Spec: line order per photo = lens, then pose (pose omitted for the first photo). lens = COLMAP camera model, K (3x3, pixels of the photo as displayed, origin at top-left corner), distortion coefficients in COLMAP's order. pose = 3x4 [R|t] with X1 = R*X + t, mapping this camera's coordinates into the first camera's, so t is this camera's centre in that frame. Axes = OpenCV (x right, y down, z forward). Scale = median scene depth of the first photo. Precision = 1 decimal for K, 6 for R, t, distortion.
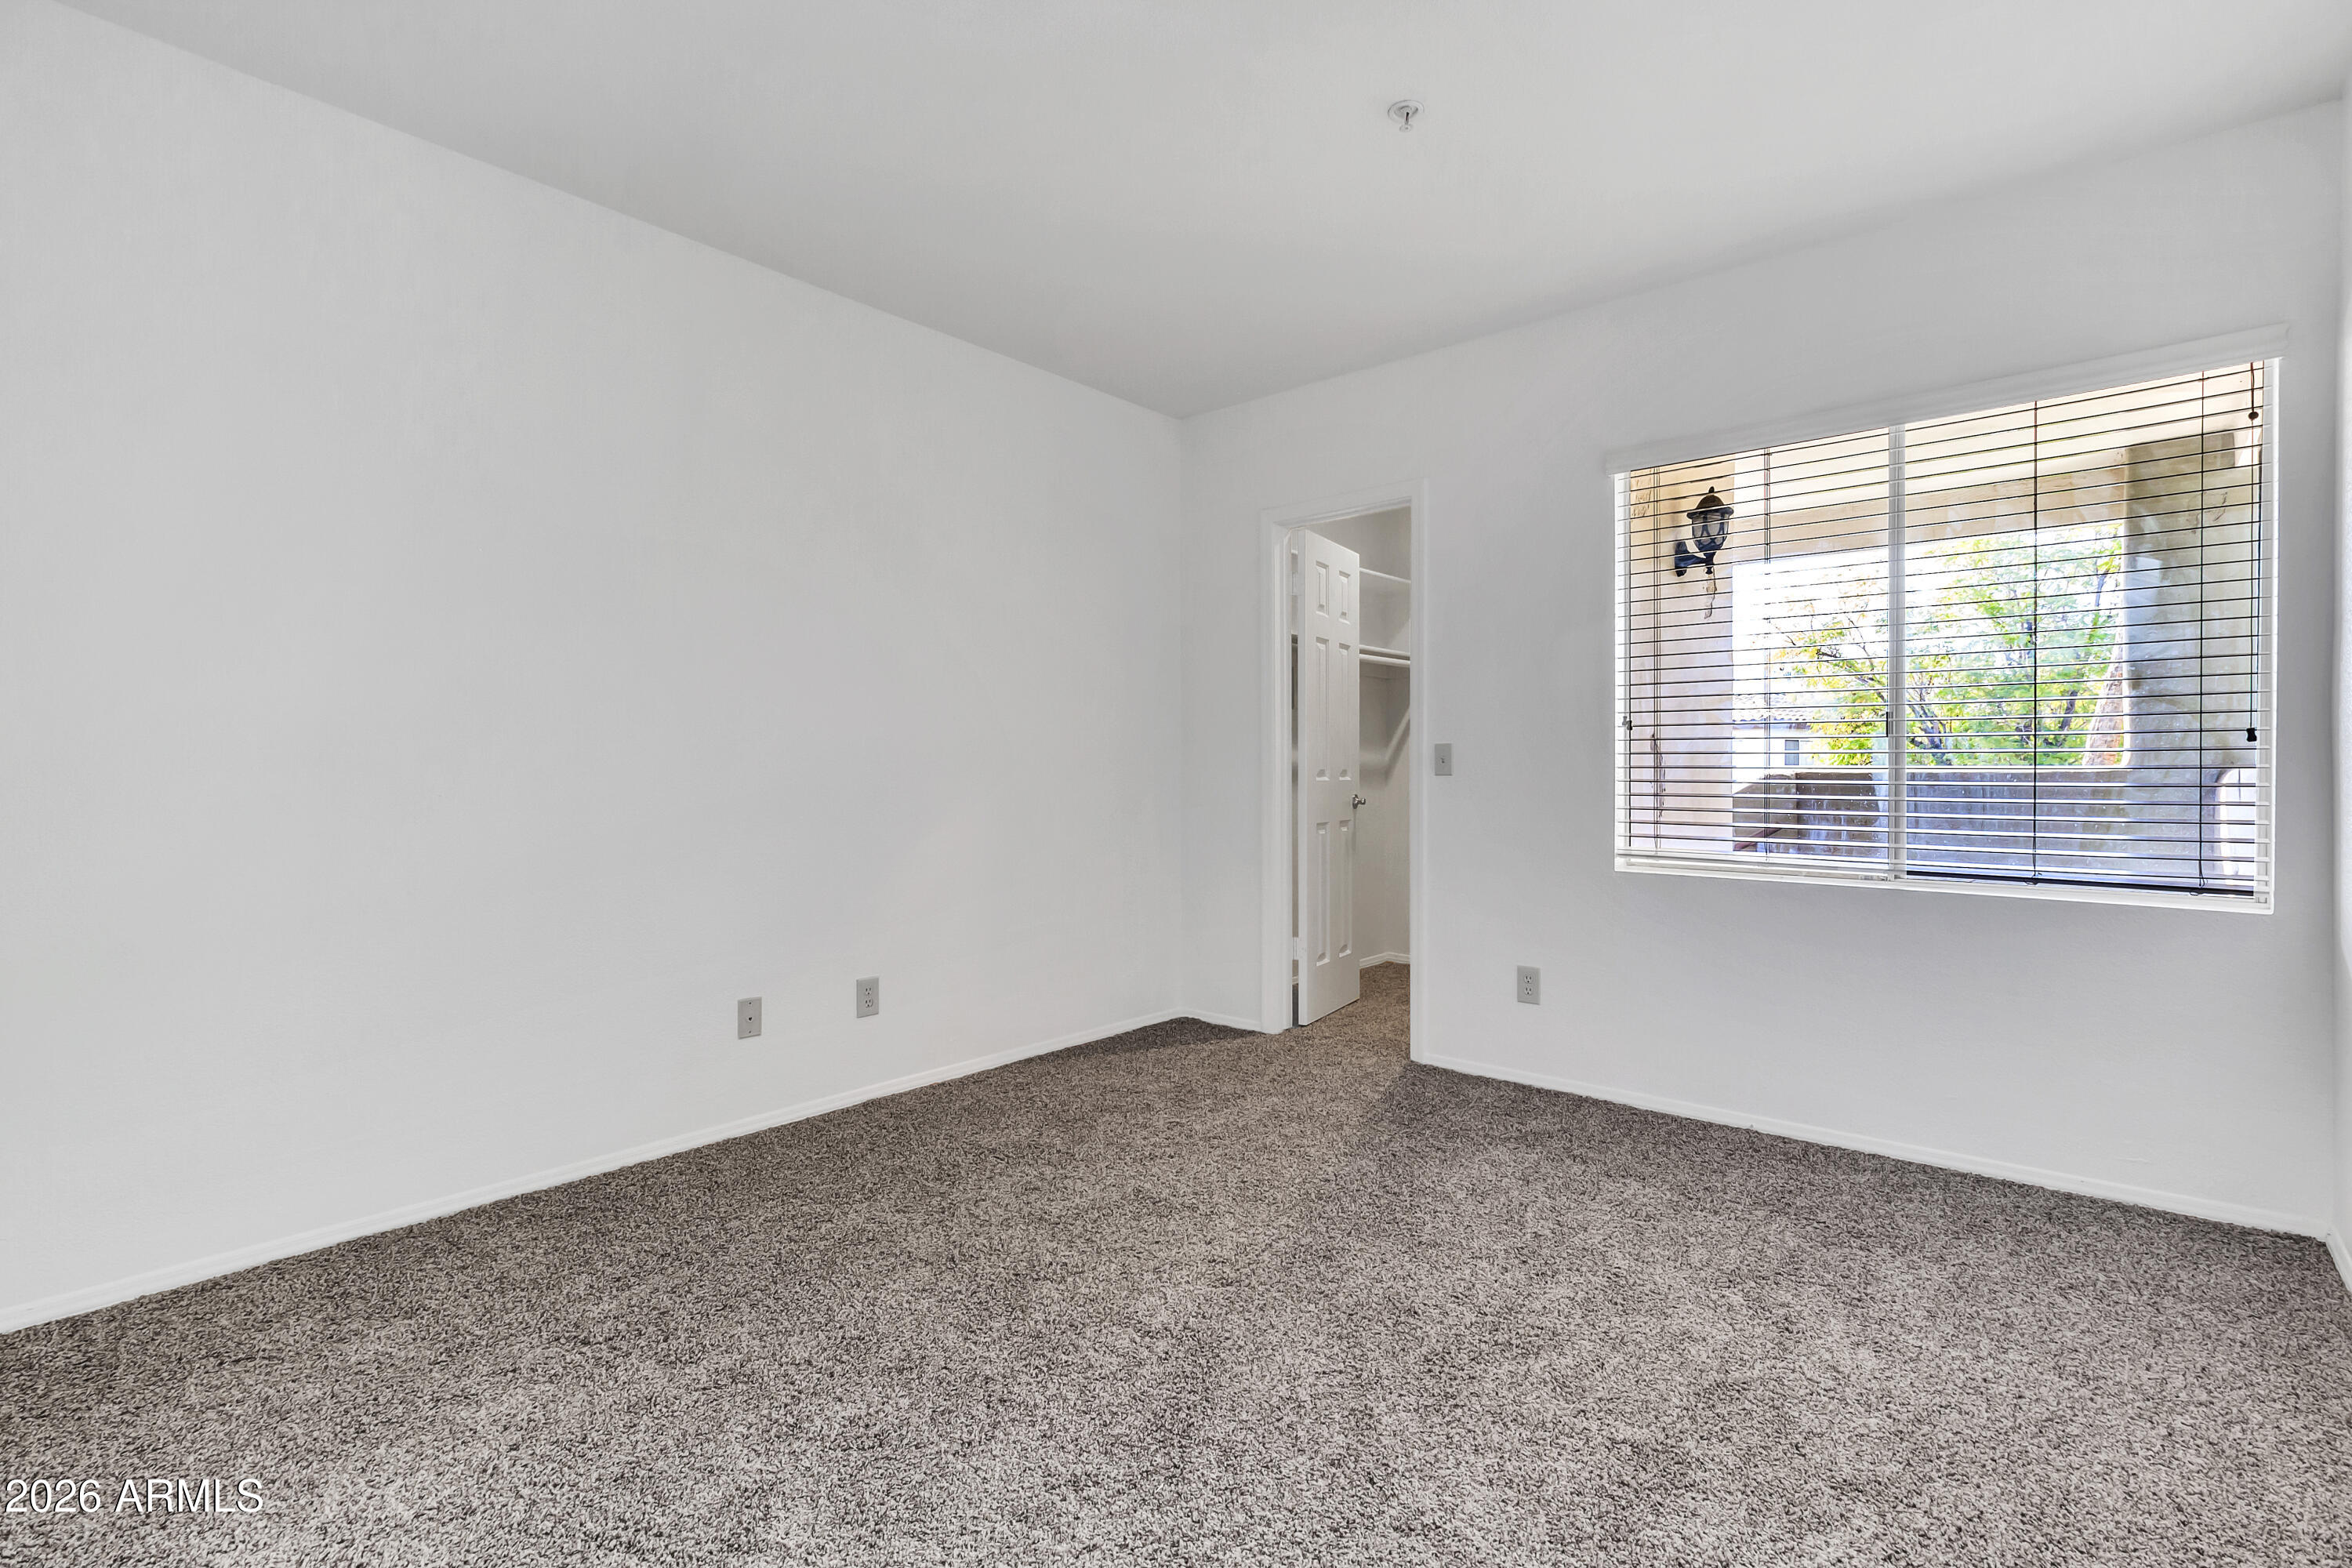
lens RADIAL K [[1083.1, 0, 1189.6], [0, 1083.1, 777.4], [0, 0, 1]] dist [0.004746, 0.000659]
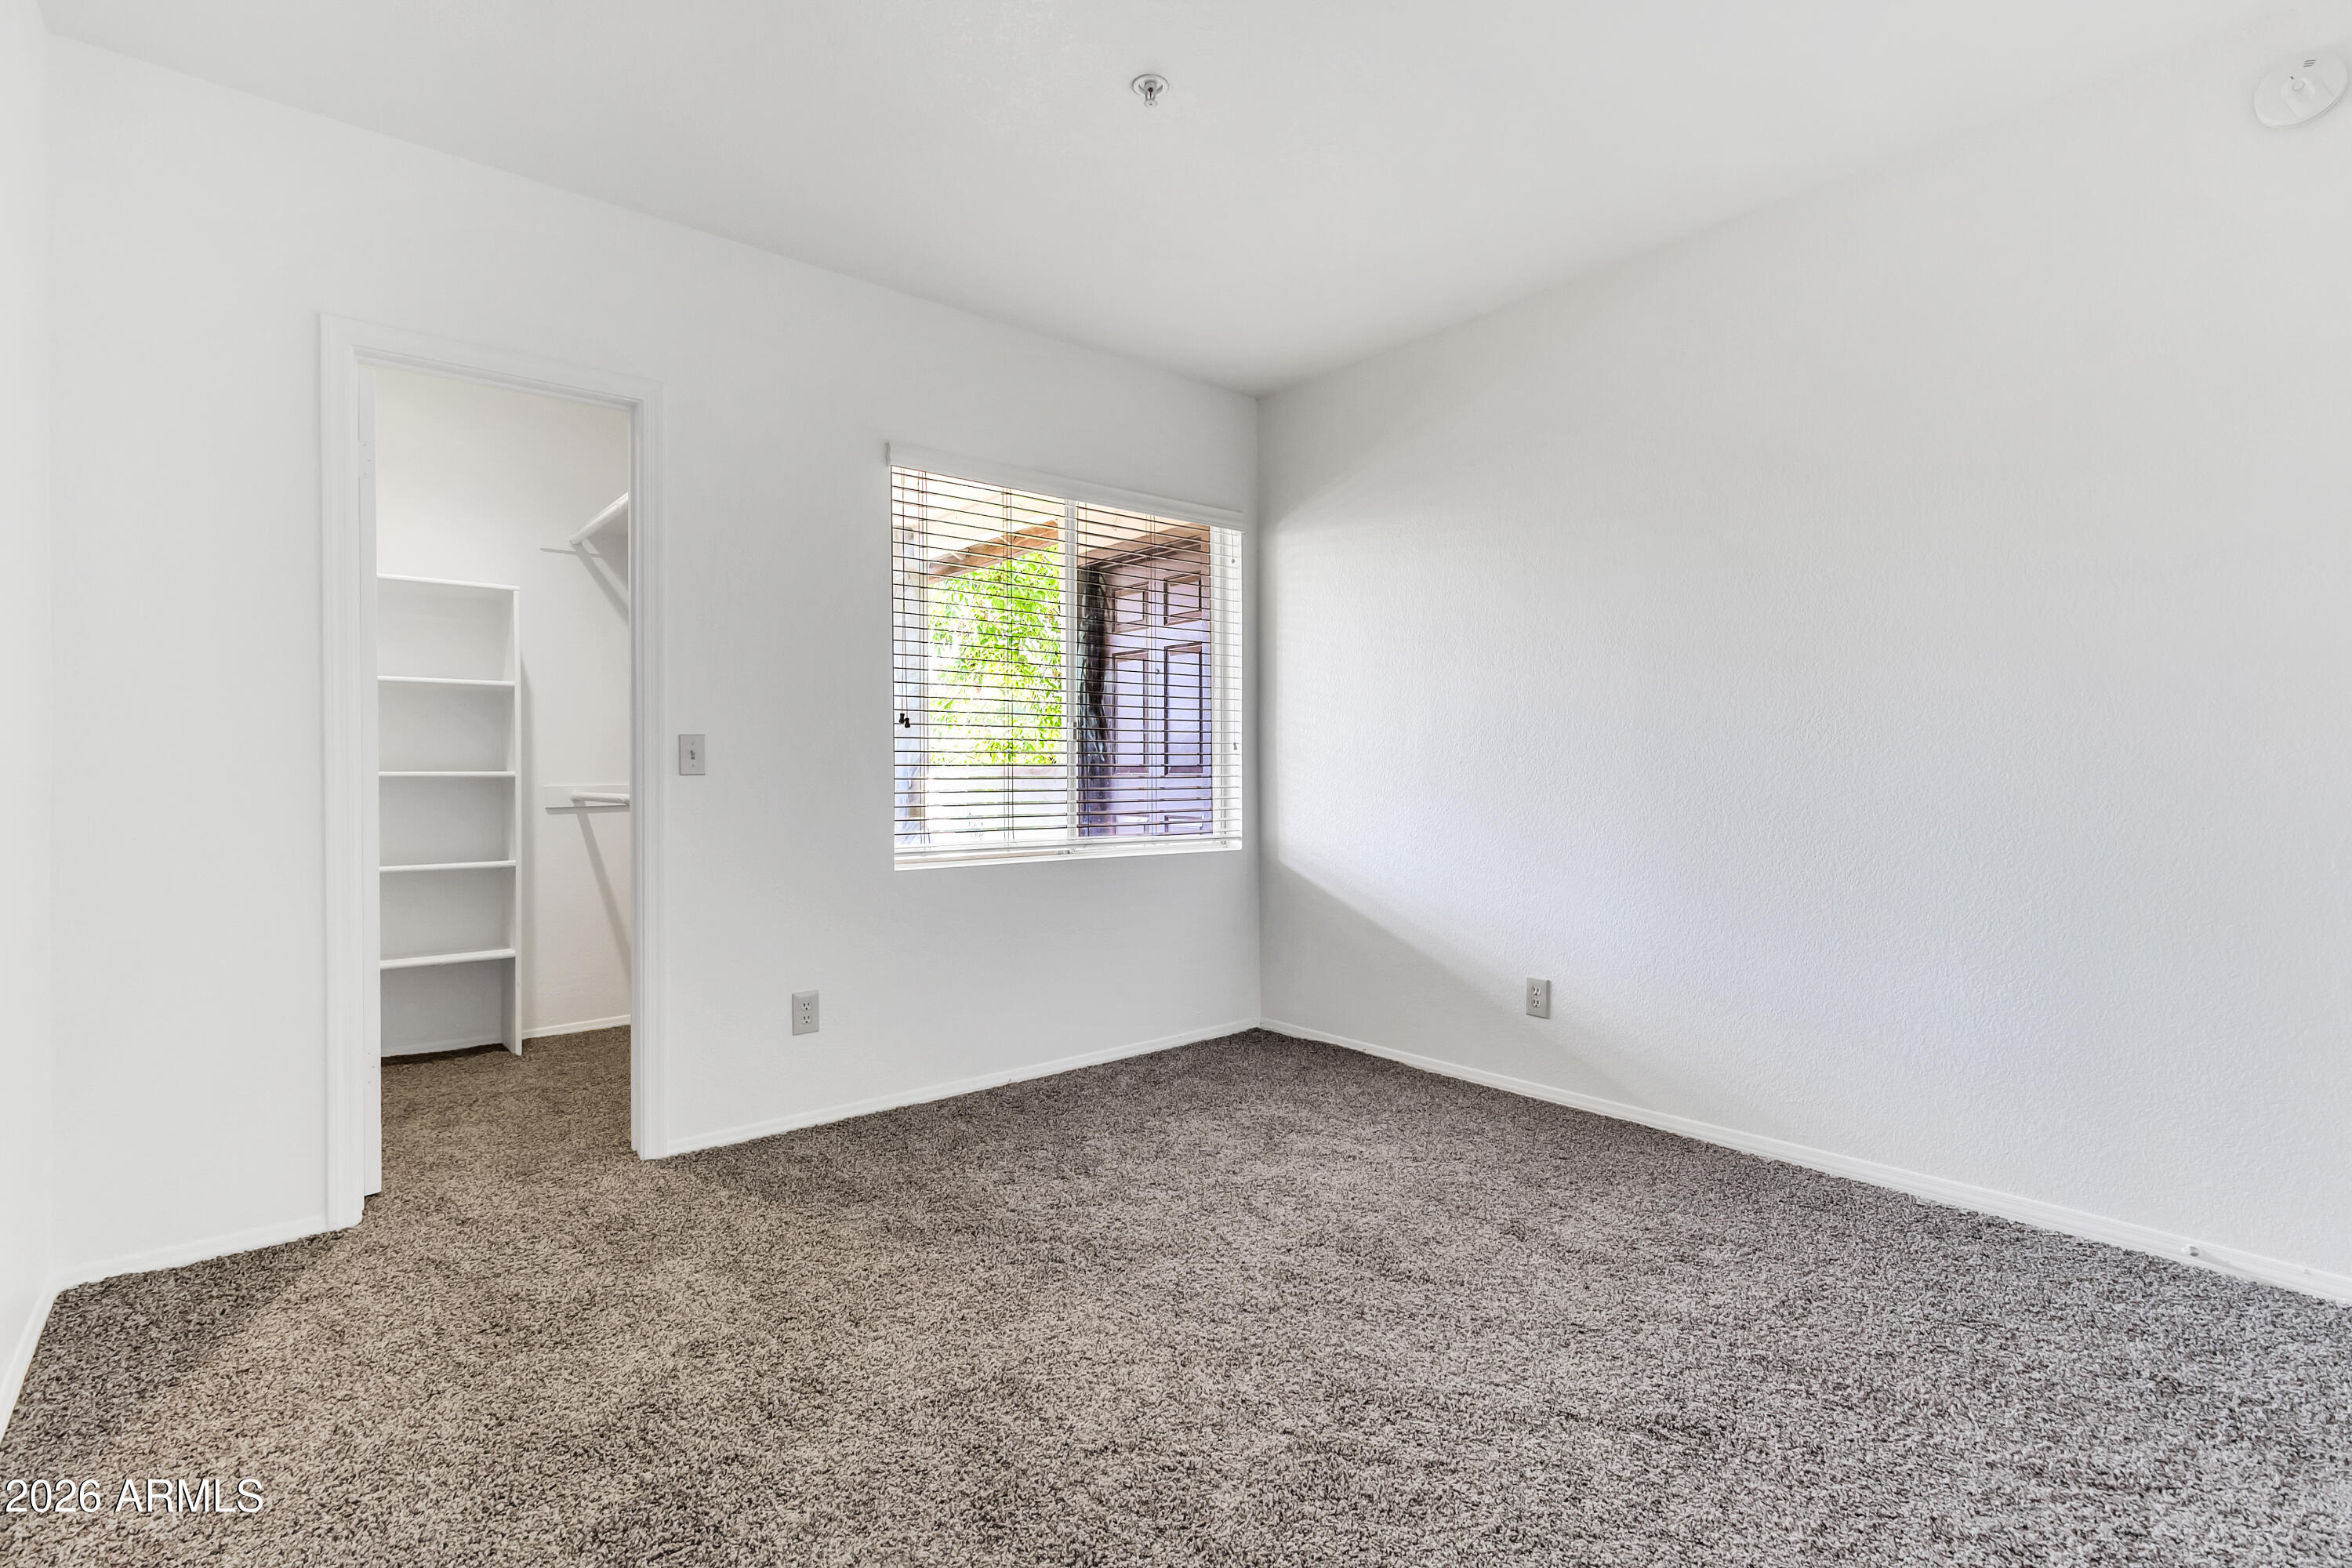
lens RADIAL K [[1083.1, 0, 1189.6], [0, 1083.1, 777.4], [0, 0, 1]] dist [0.004746, 0.000659]
pose [[0.157739, -0.006700, 0.987458, -0.538163], [0.011198, 0.999925, 0.004996, 0.000425], [-0.987417, 0.010270, 0.157802, 0.594729]]
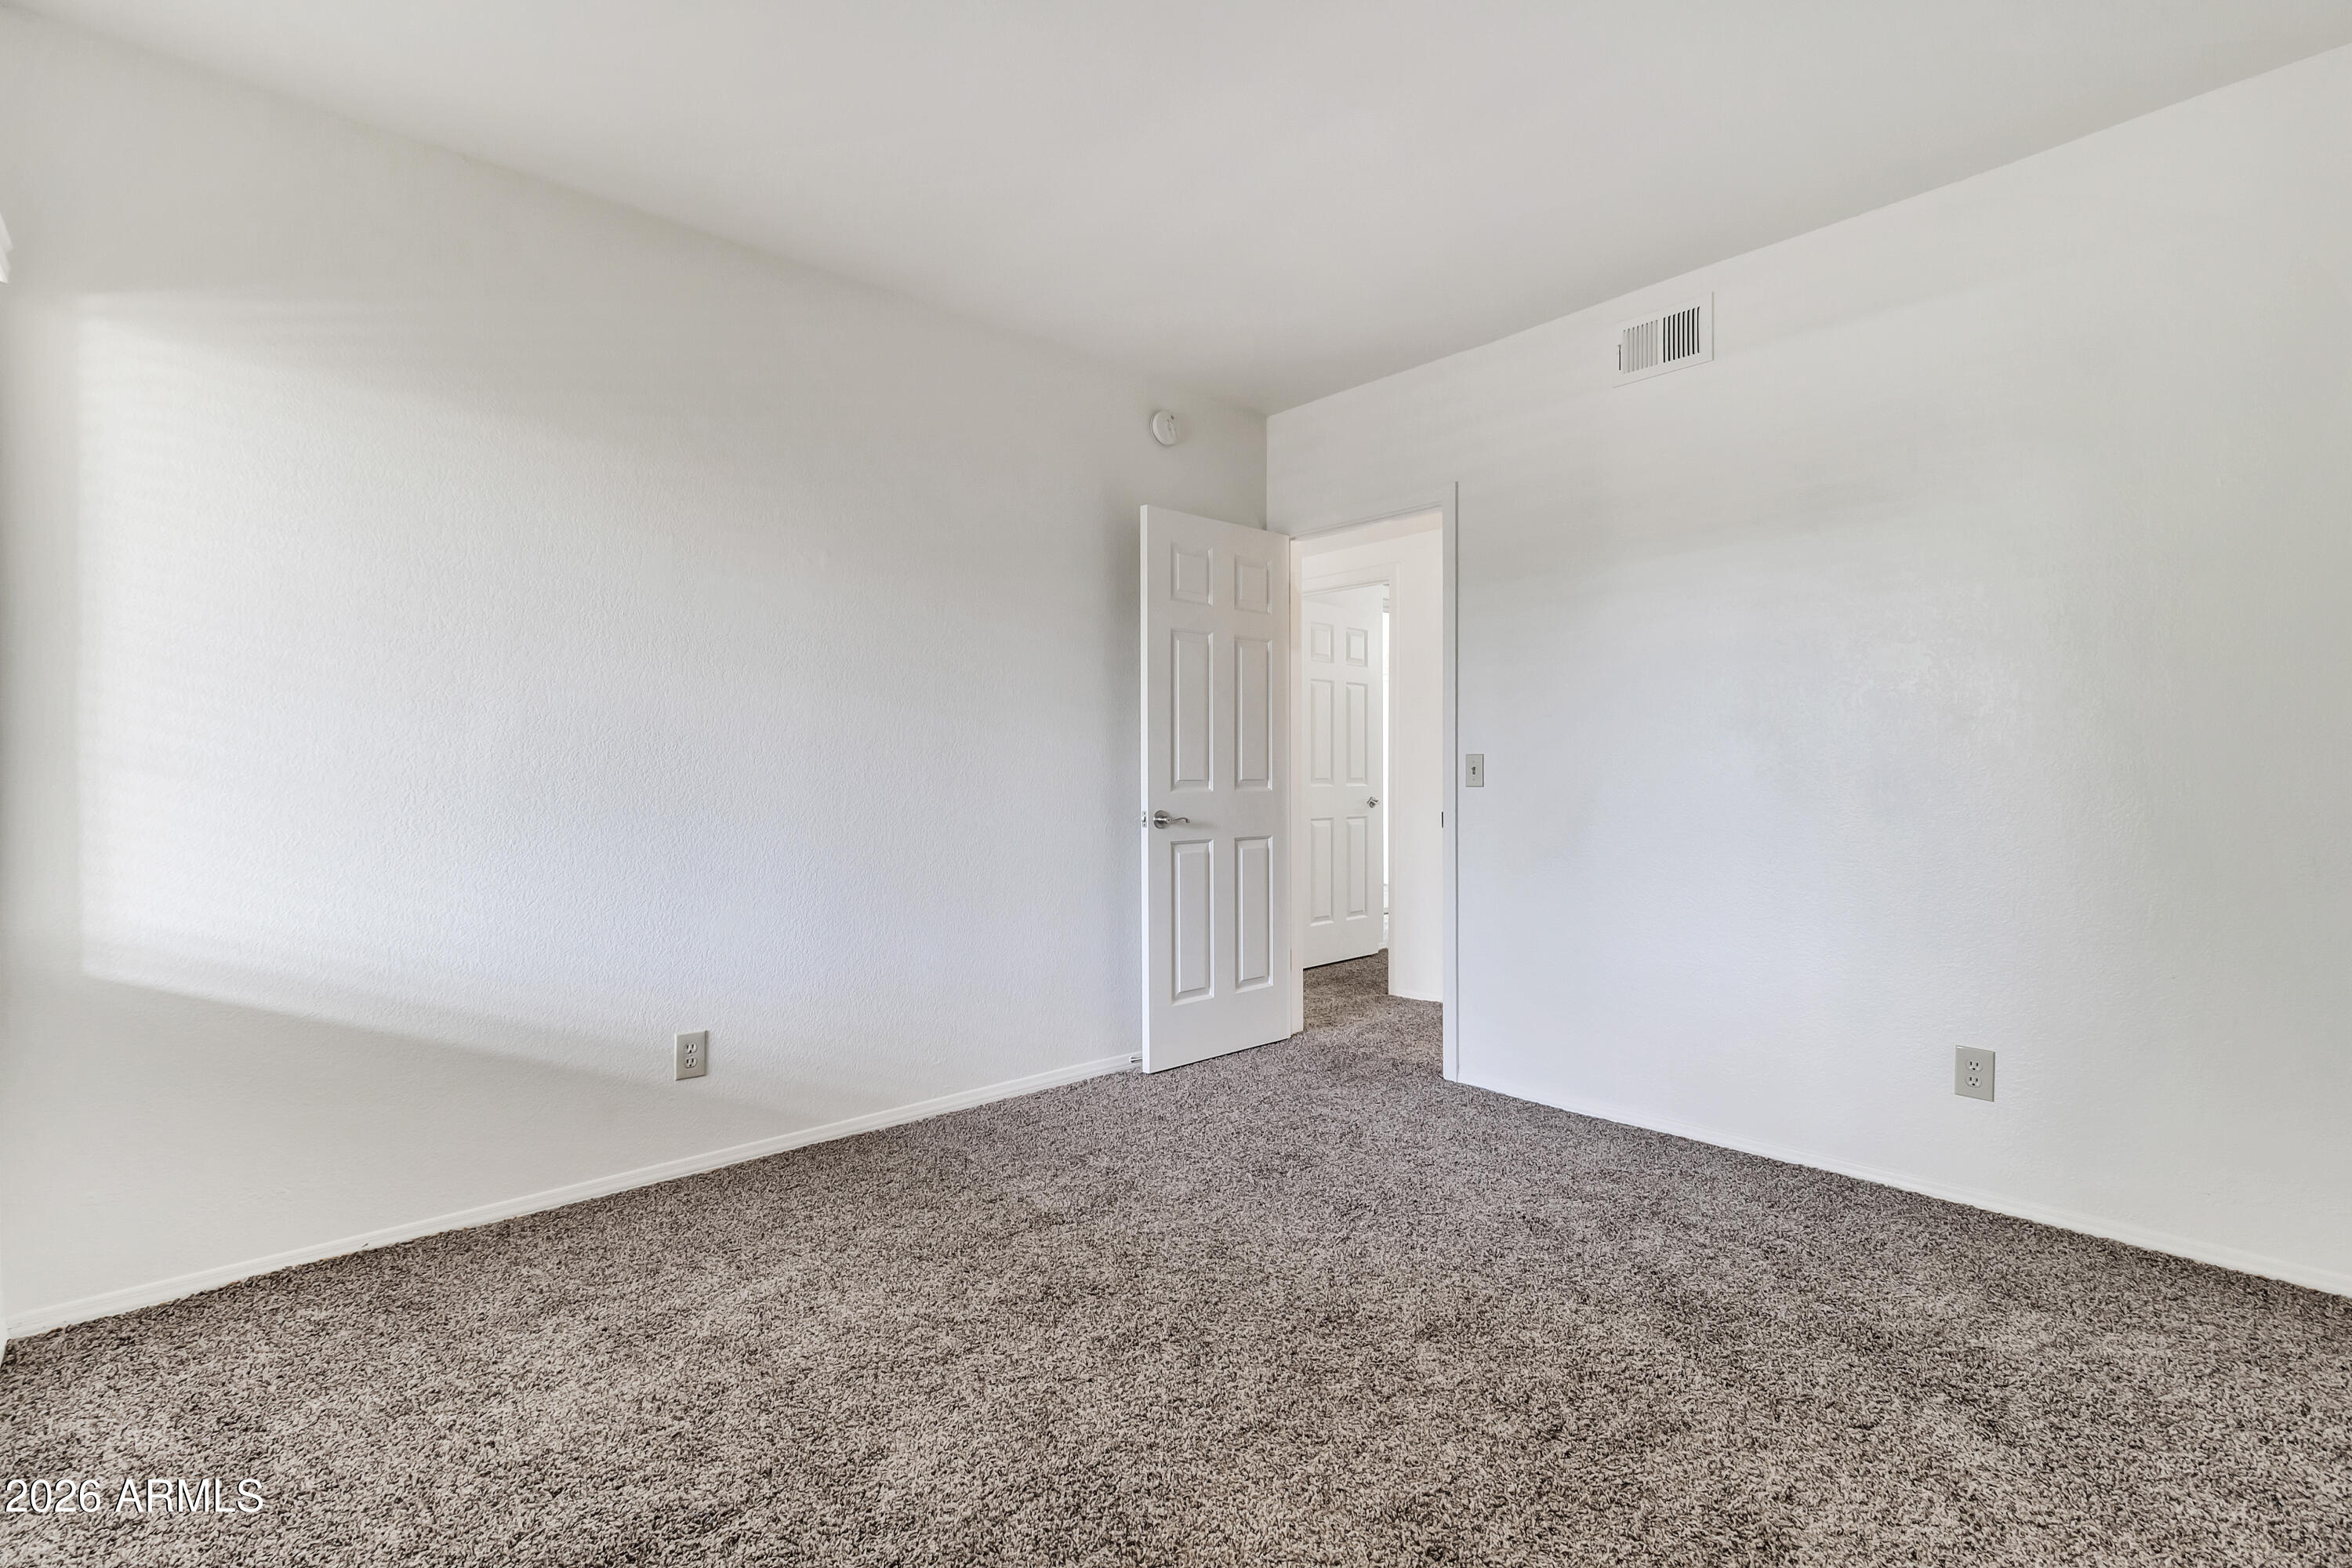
lens RADIAL K [[1083.1, 0, 1189.6], [0, 1083.1, 777.4], [0, 0, 1]] dist [0.004746, 0.000659]
pose [[-0.992449, 0.004912, 0.122560, 0.001906], [0.005694, 0.999966, 0.006032, -0.008840], [-0.122526, 0.006684, -0.992443, 1.229853]]
